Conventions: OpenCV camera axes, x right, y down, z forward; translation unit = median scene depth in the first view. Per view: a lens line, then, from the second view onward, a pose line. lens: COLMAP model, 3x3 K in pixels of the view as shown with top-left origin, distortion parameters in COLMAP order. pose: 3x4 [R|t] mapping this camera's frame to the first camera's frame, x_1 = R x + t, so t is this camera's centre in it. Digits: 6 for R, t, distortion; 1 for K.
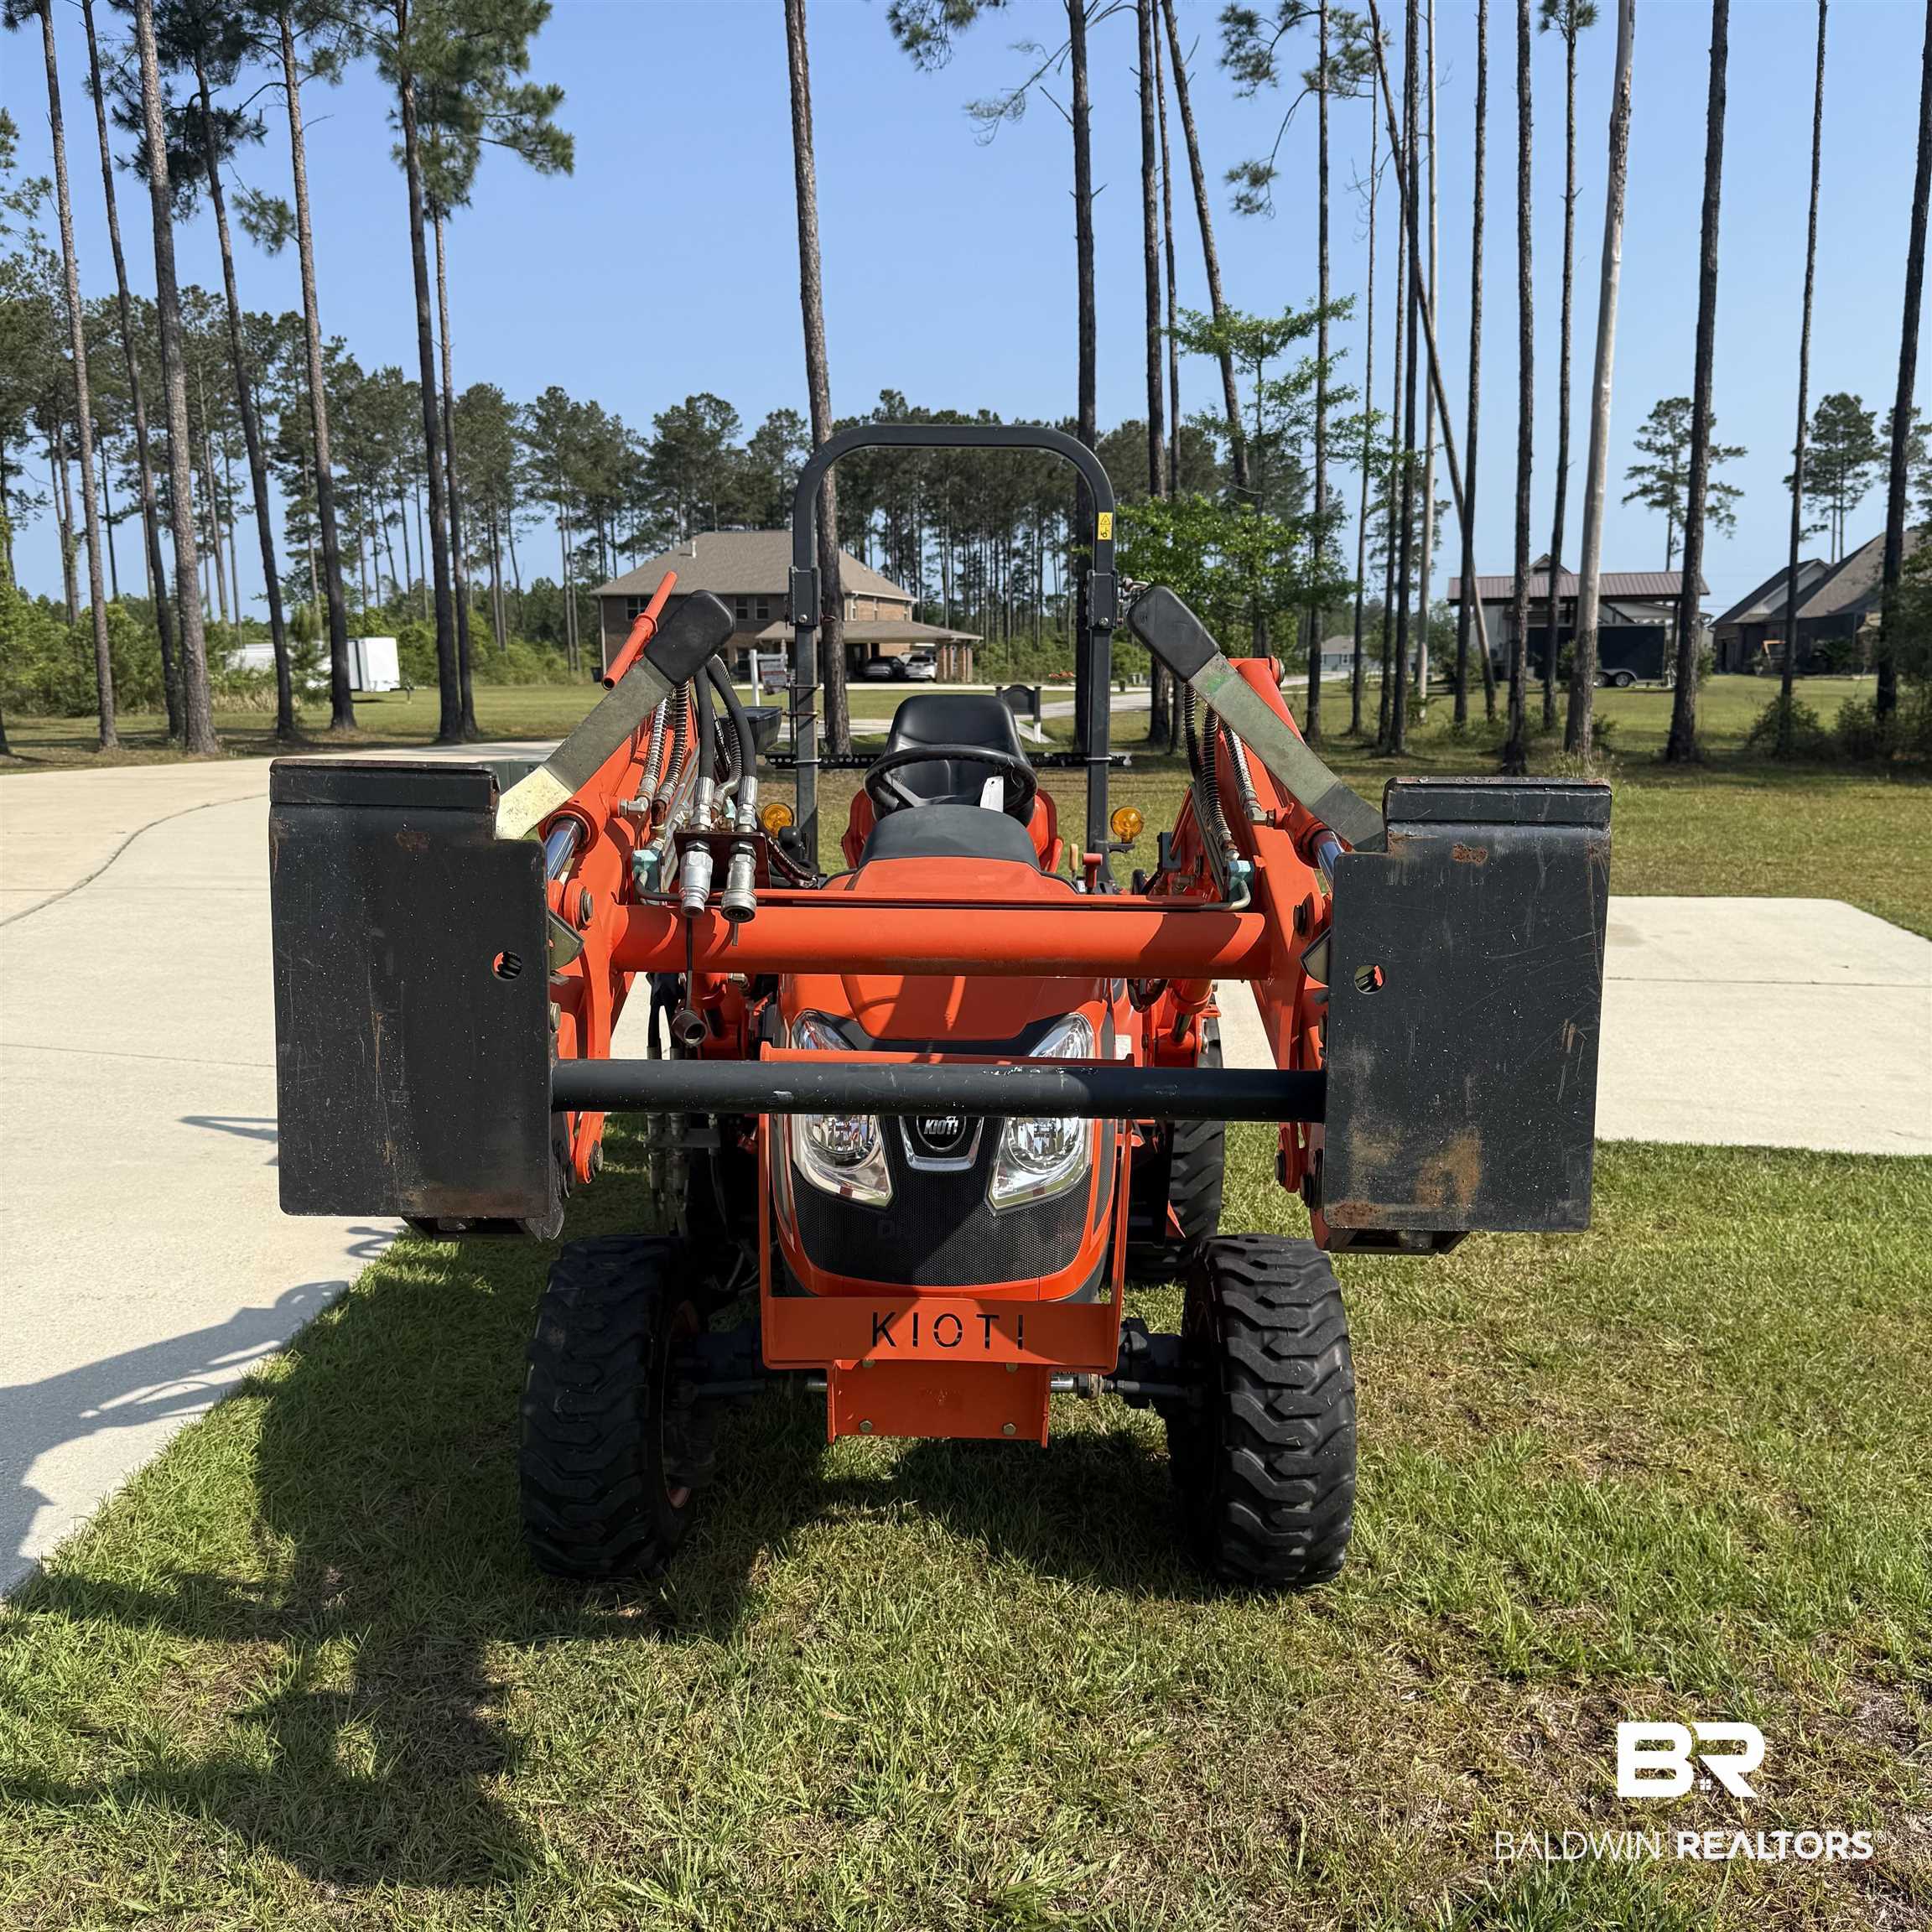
lens RADIAL K [[1814.1, 0, 966.0], [0, 1814.1, 966.0], [0, 0, 1]] dist [0.014718, -0.002599]
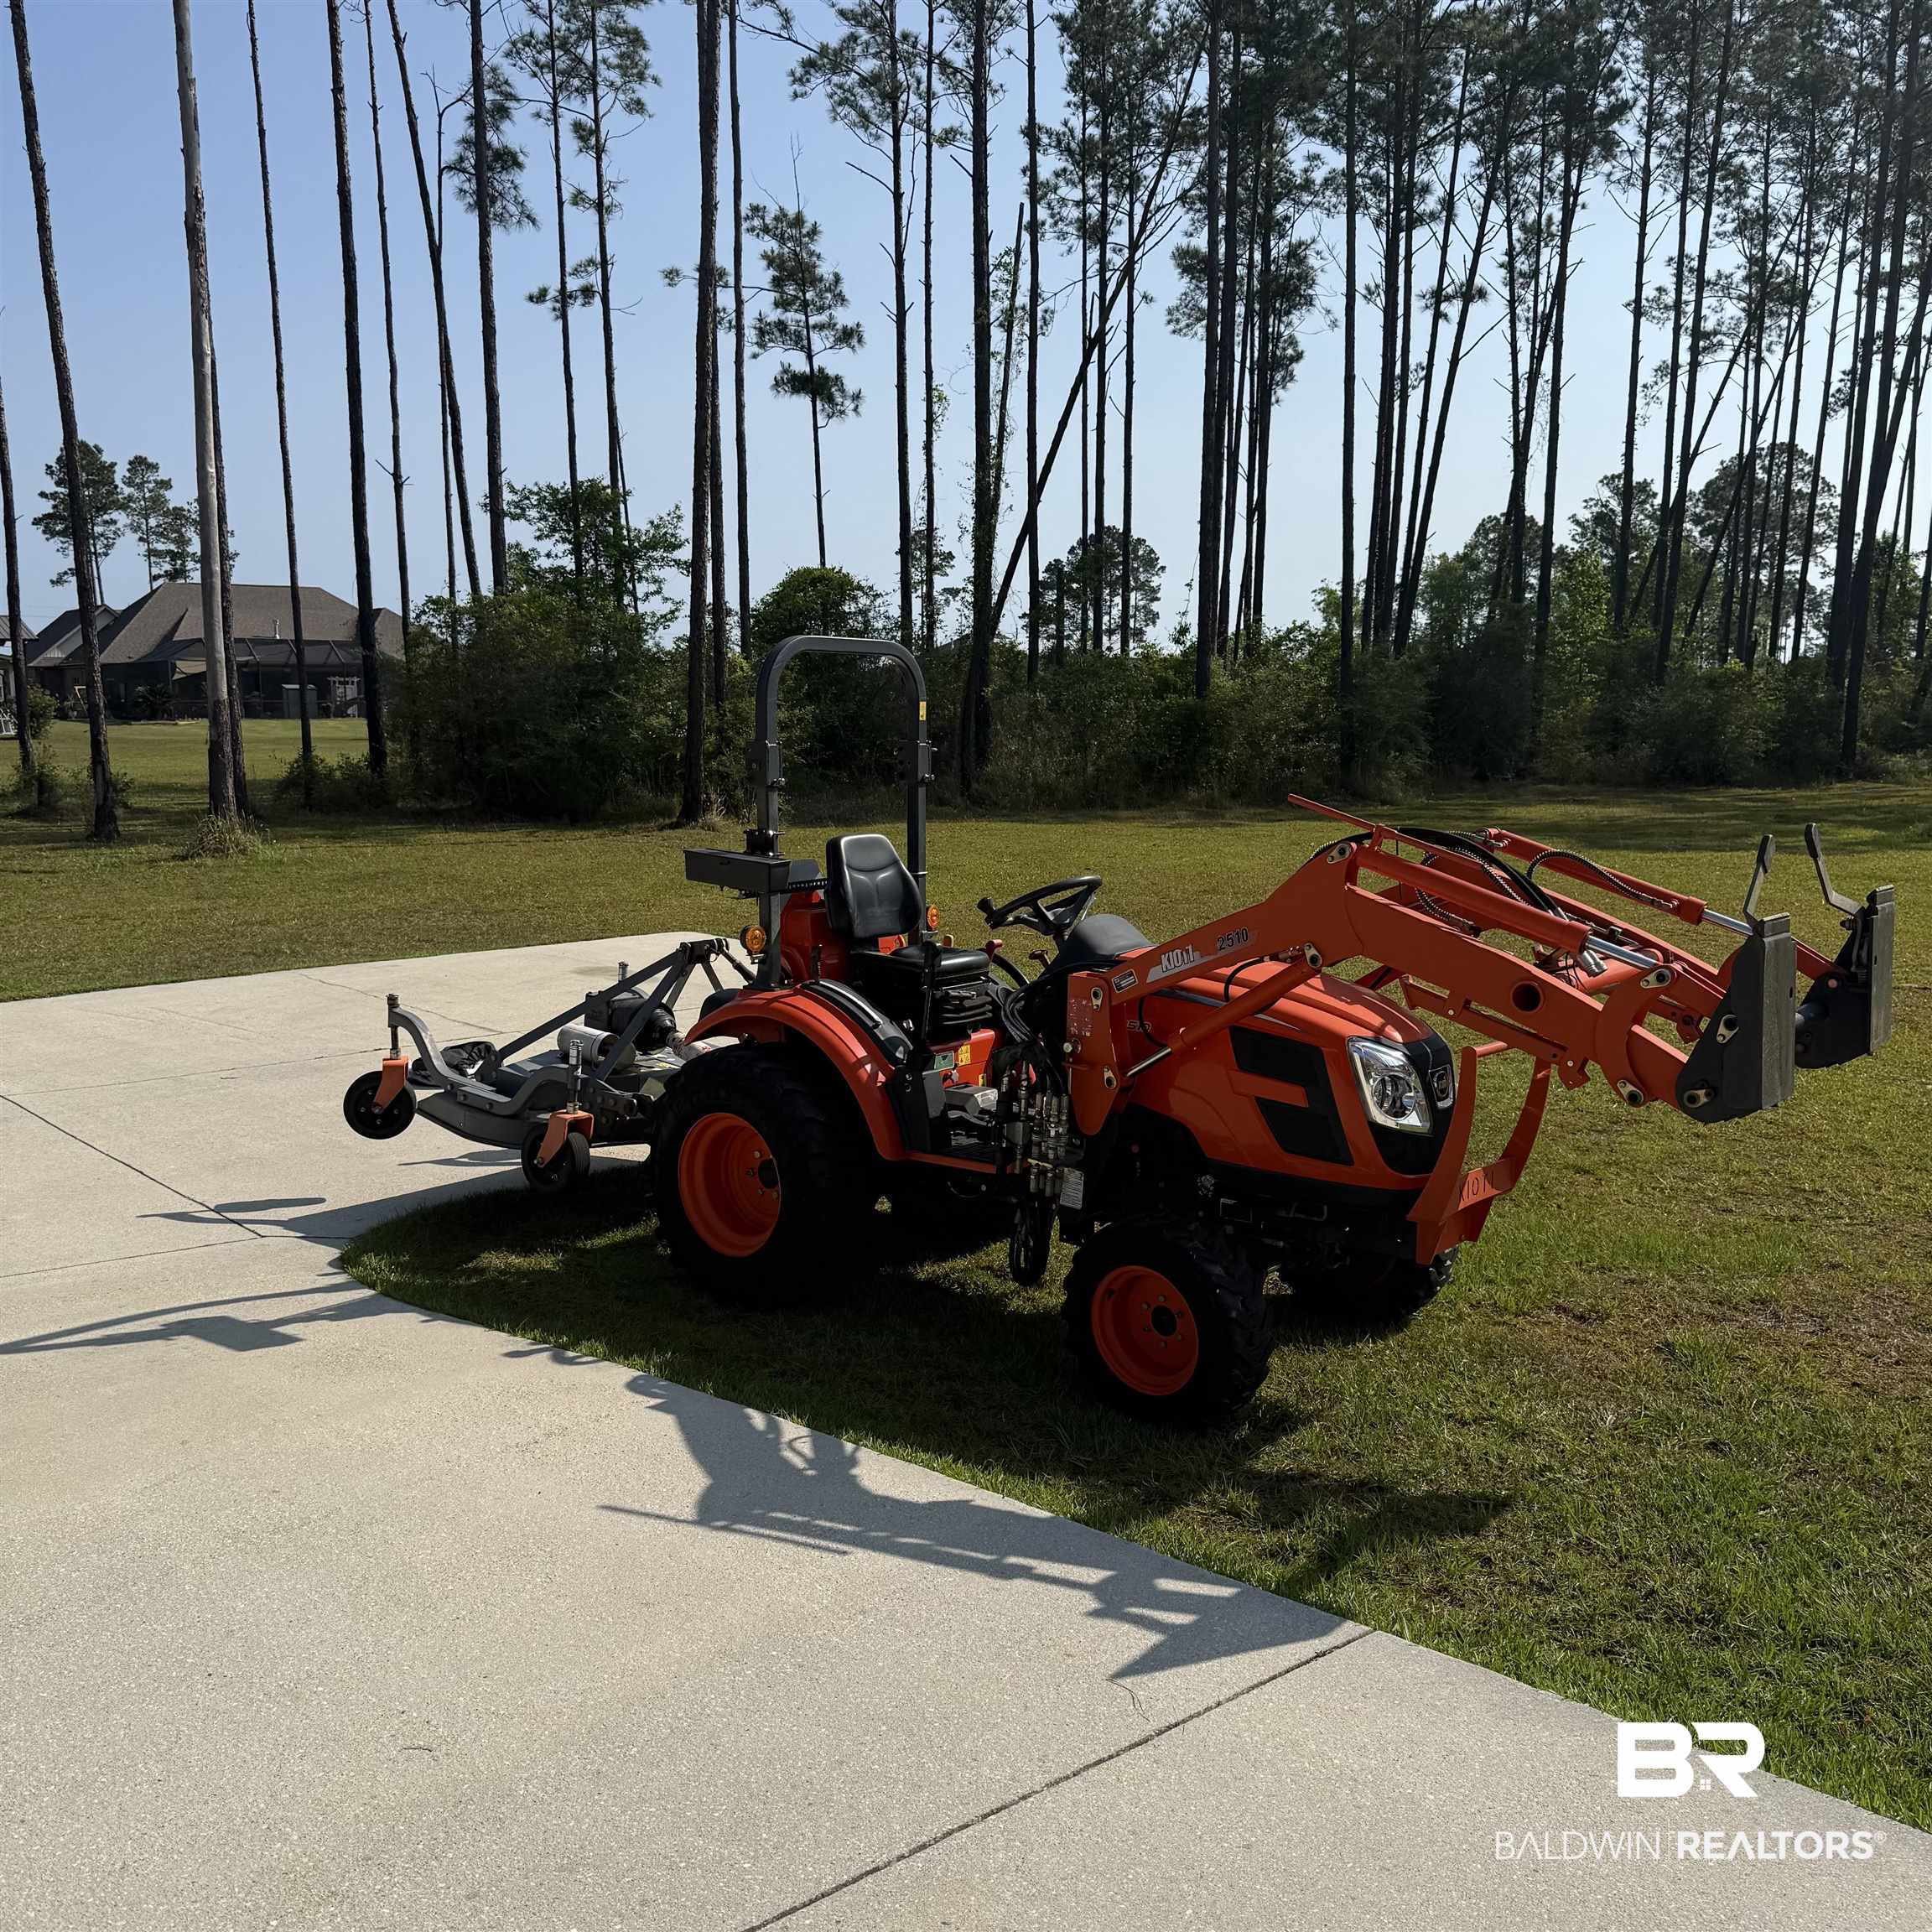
lens RADIAL K [[1814.1, 0, 966.0], [0, 1814.1, 966.0], [0, 0, 1]] dist [0.014718, -0.002599]
pose [[0.616476, -0.106879, 0.780086, -0.178016], [0.122375, 0.991711, 0.039165, -0.016563], [-0.777806, 0.071319, 0.624445, 0.018919]]
